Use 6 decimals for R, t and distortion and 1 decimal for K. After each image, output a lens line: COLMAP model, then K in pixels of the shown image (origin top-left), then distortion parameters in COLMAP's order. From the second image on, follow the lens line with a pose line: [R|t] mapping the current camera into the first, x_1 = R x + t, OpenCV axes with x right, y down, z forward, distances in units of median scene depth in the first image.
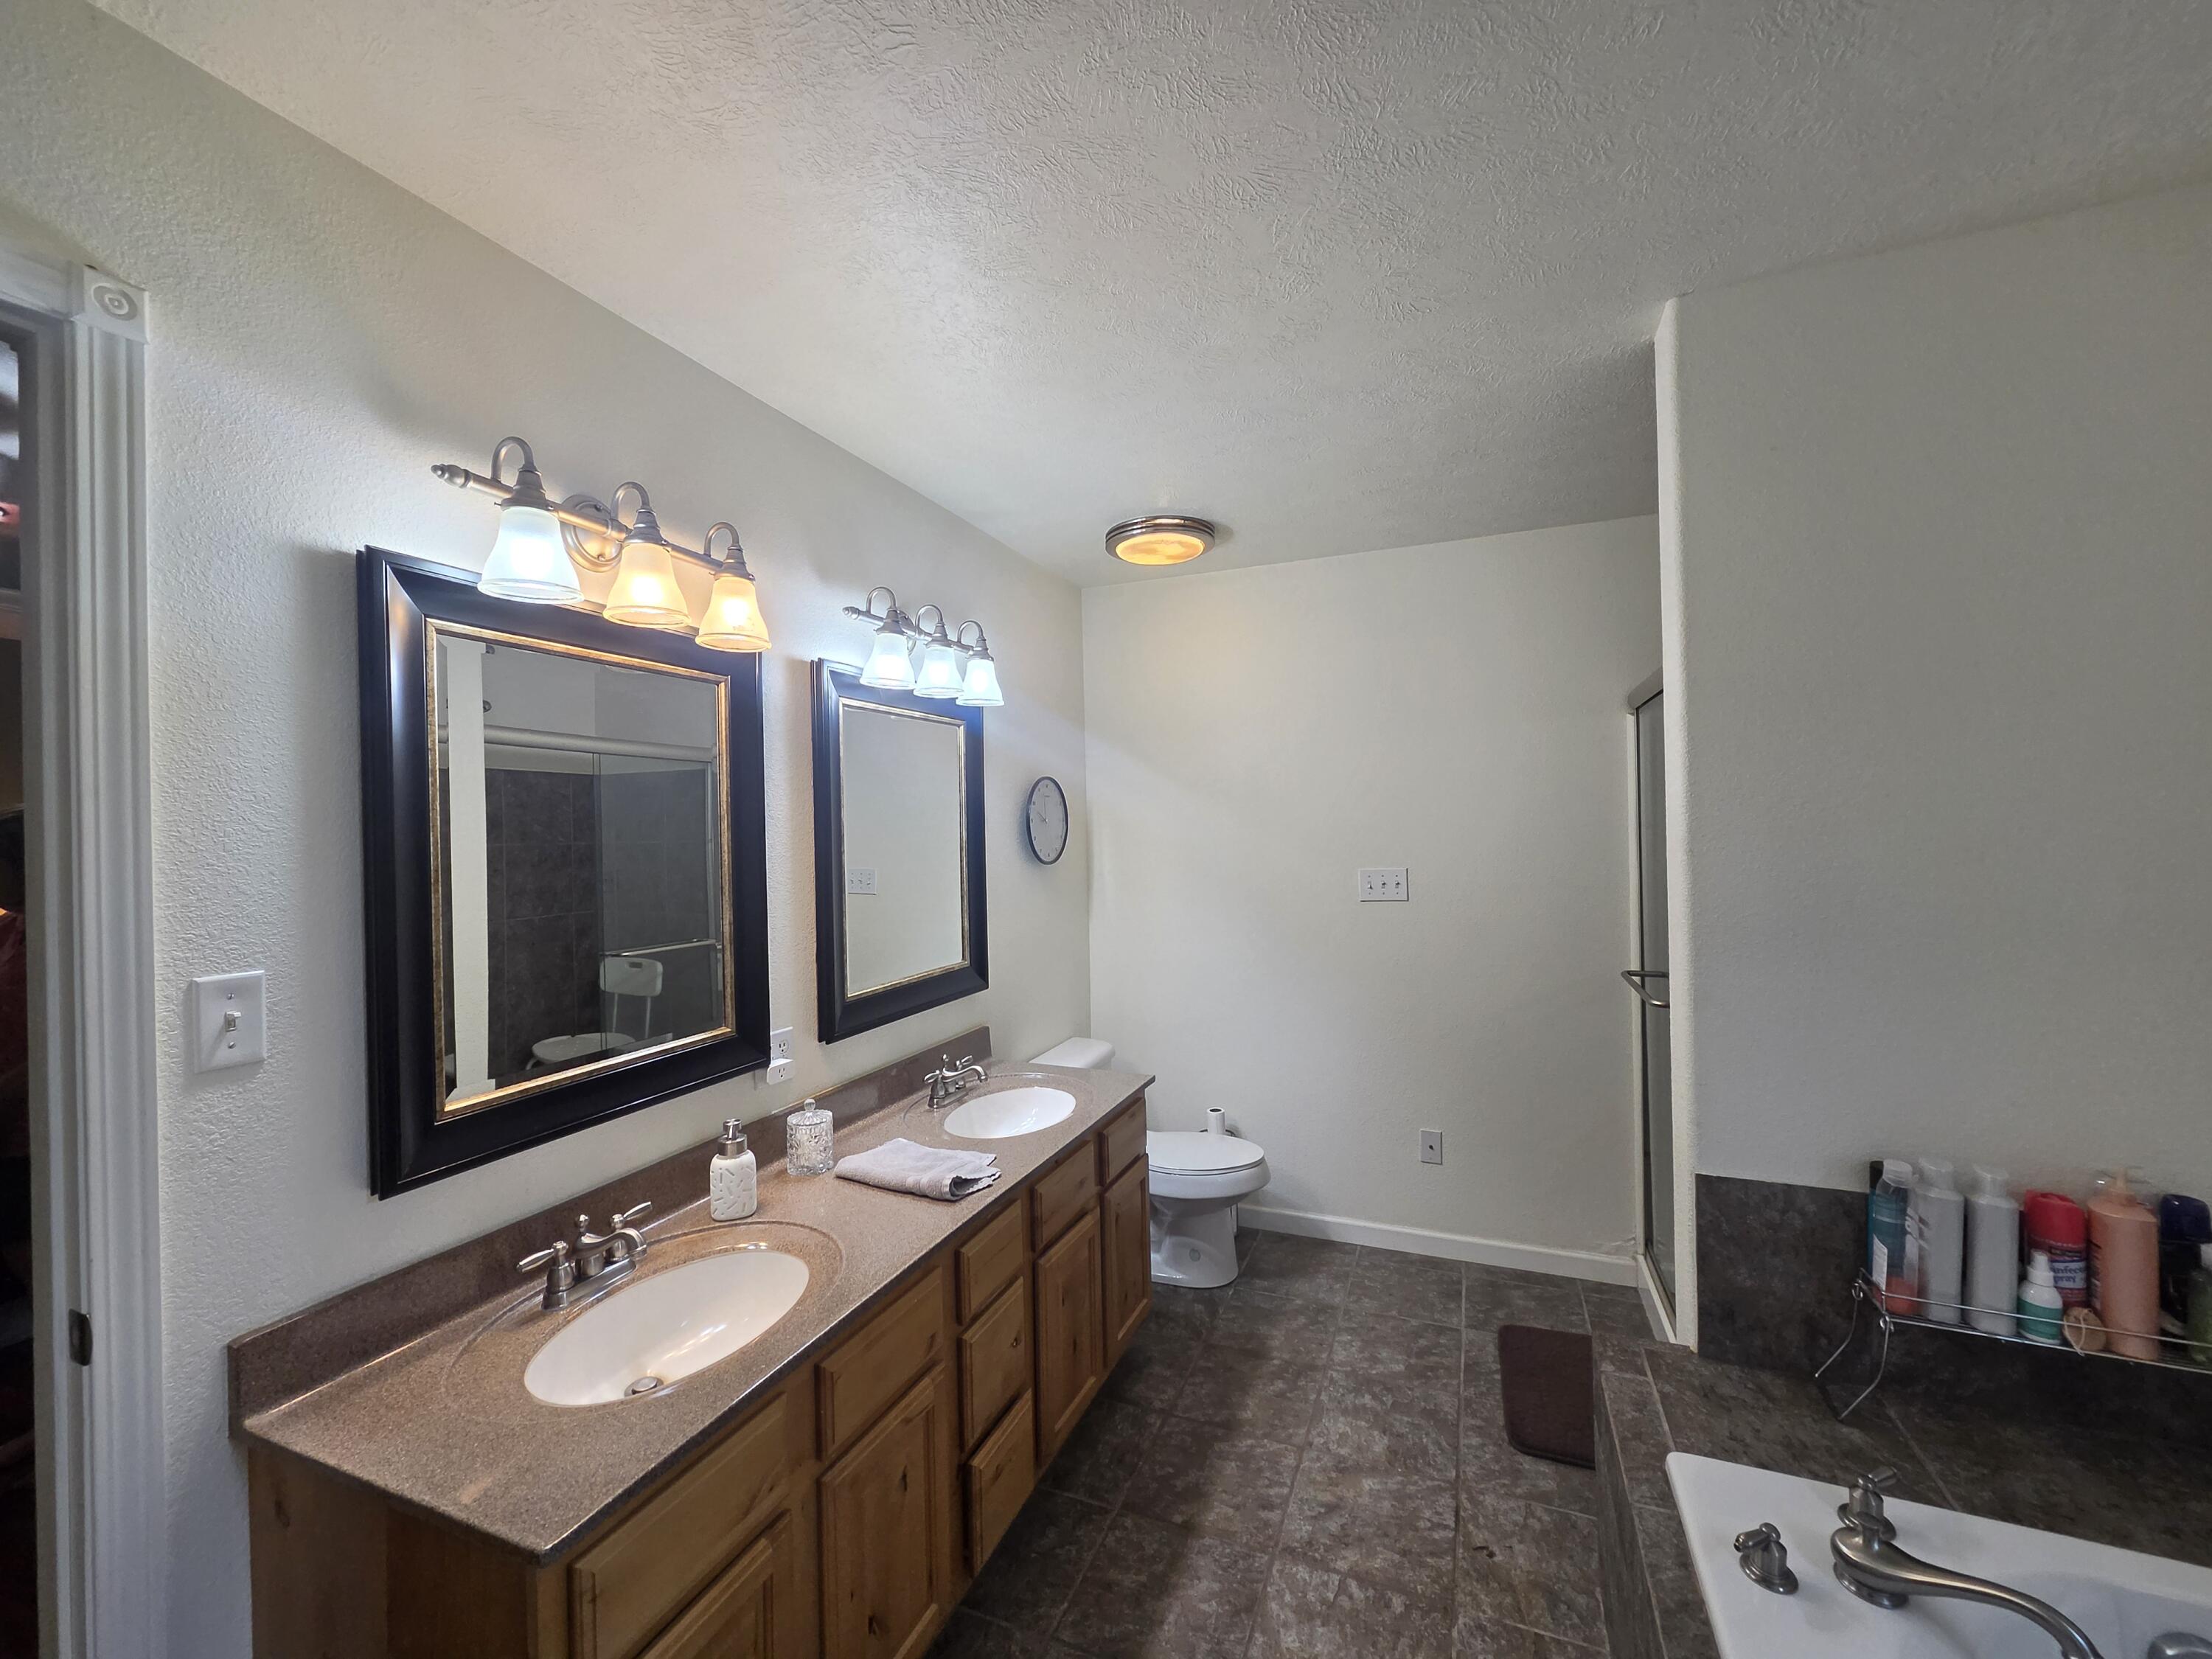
lens RADIAL K [[906.1, 0, 1107.4], [0, 906.1, 828.0], [0, 0, 1]] dist [0.001911, 0.000532]
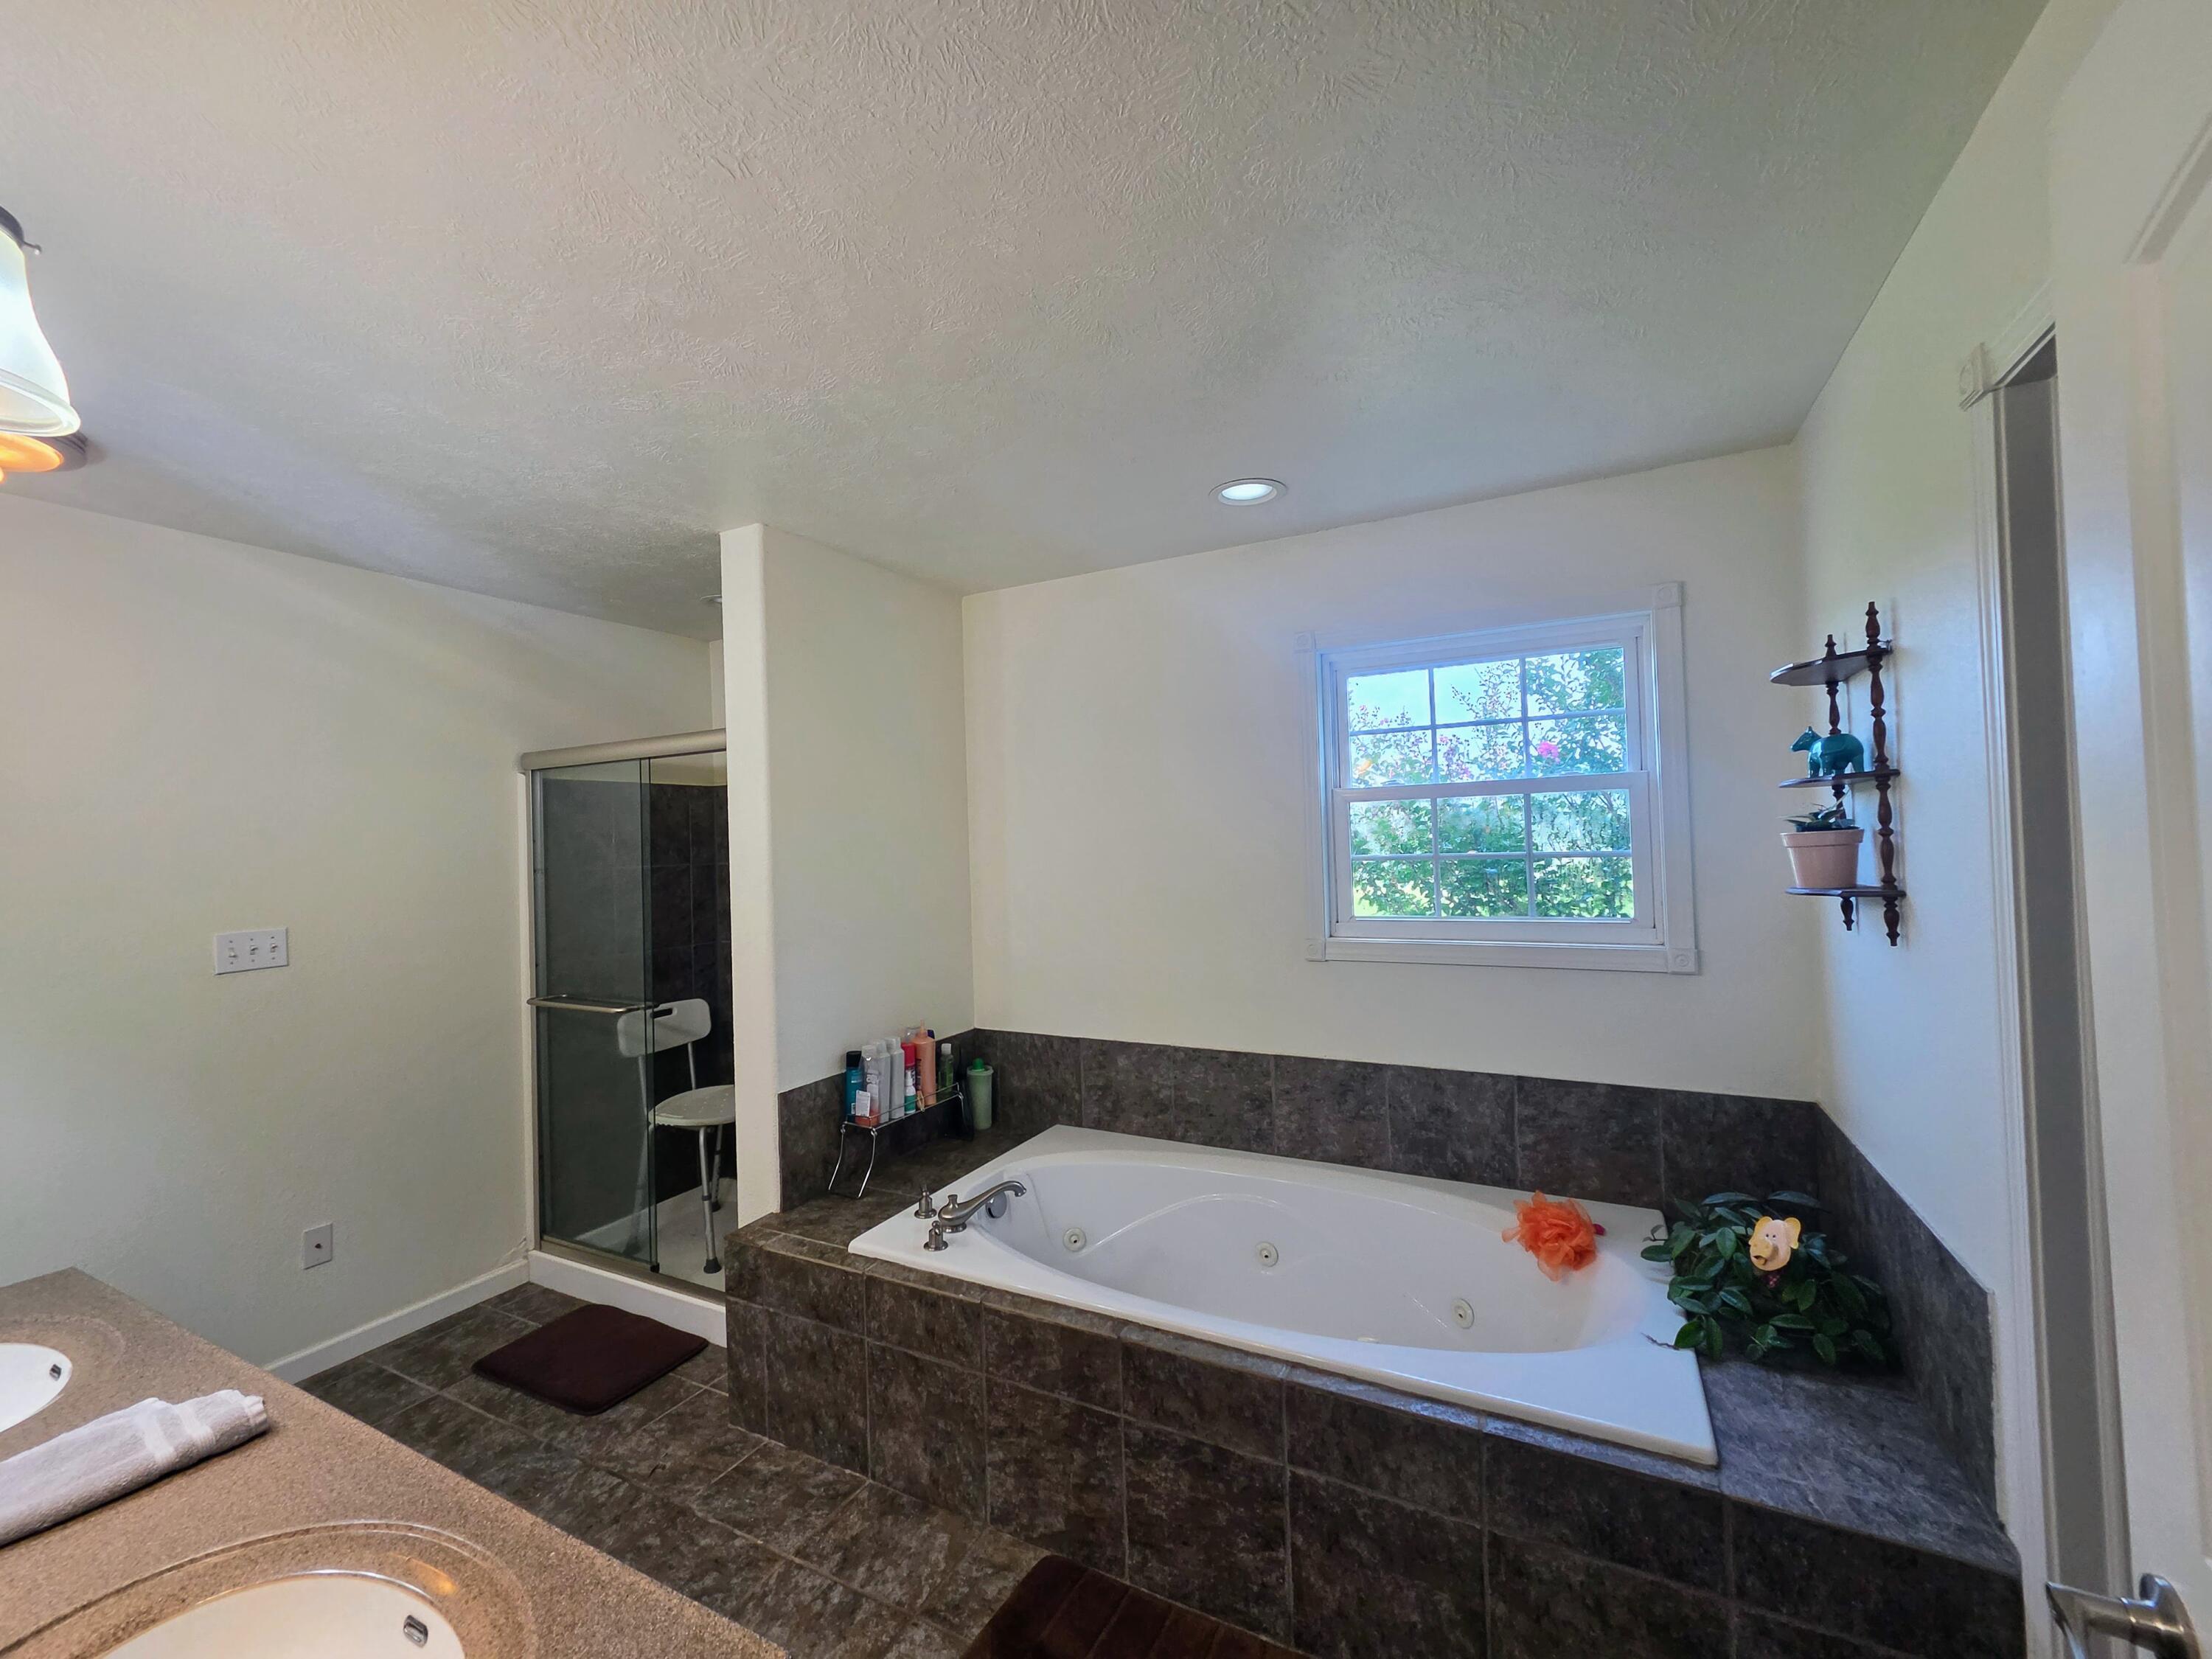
lens RADIAL K [[906.1, 0, 1081.7], [0, 906.1, 822.1], [0, 0, 1]] dist [0.001911, 0.000532]
pose [[0.112622, 0.032074, 0.993120, -0.849477], [0.025867, 0.999046, -0.035199, -0.010176], [-0.993301, 0.029653, 0.111684, 0.313881]]
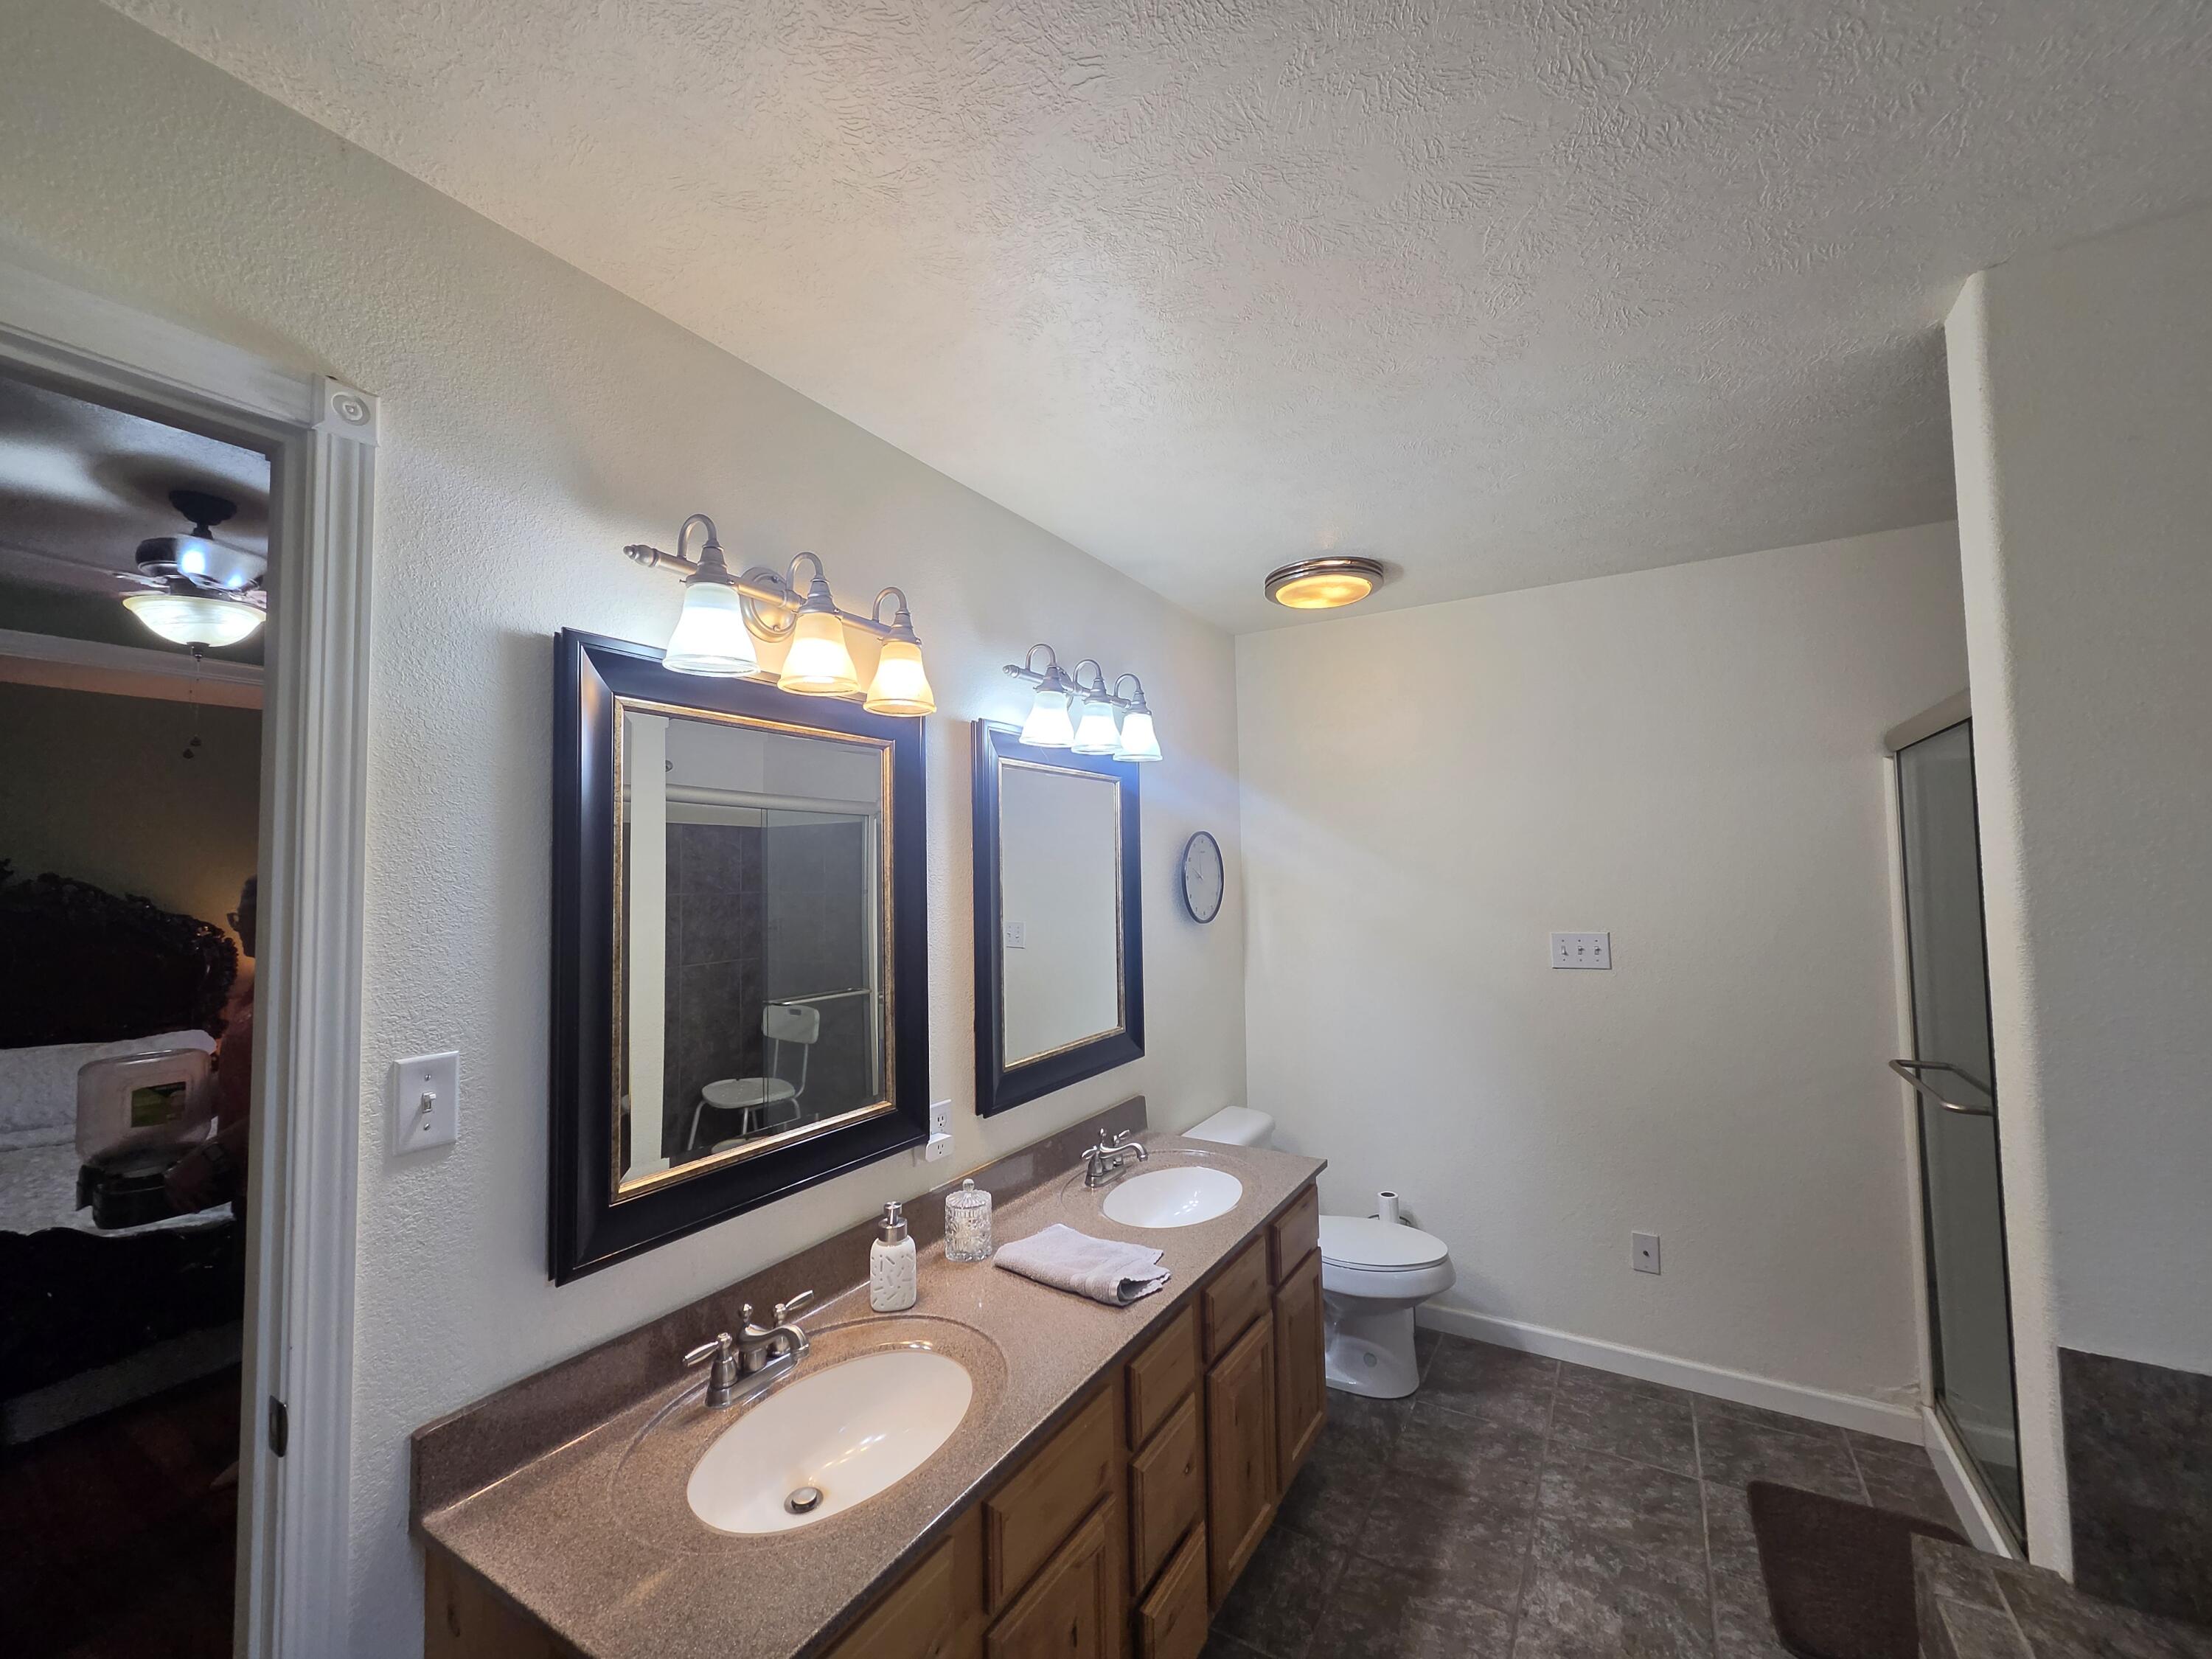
lens RADIAL K [[906.1, 0, 1104.0], [0, 906.1, 829.0], [0, 0, 1]] dist [0.001911, 0.000532]
pose [[0.988596, -0.004951, -0.150508, -0.050362], [-0.001905, 0.998968, -0.045370, -0.031531], [0.150577, 0.045139, 0.987567, 0.075487]]
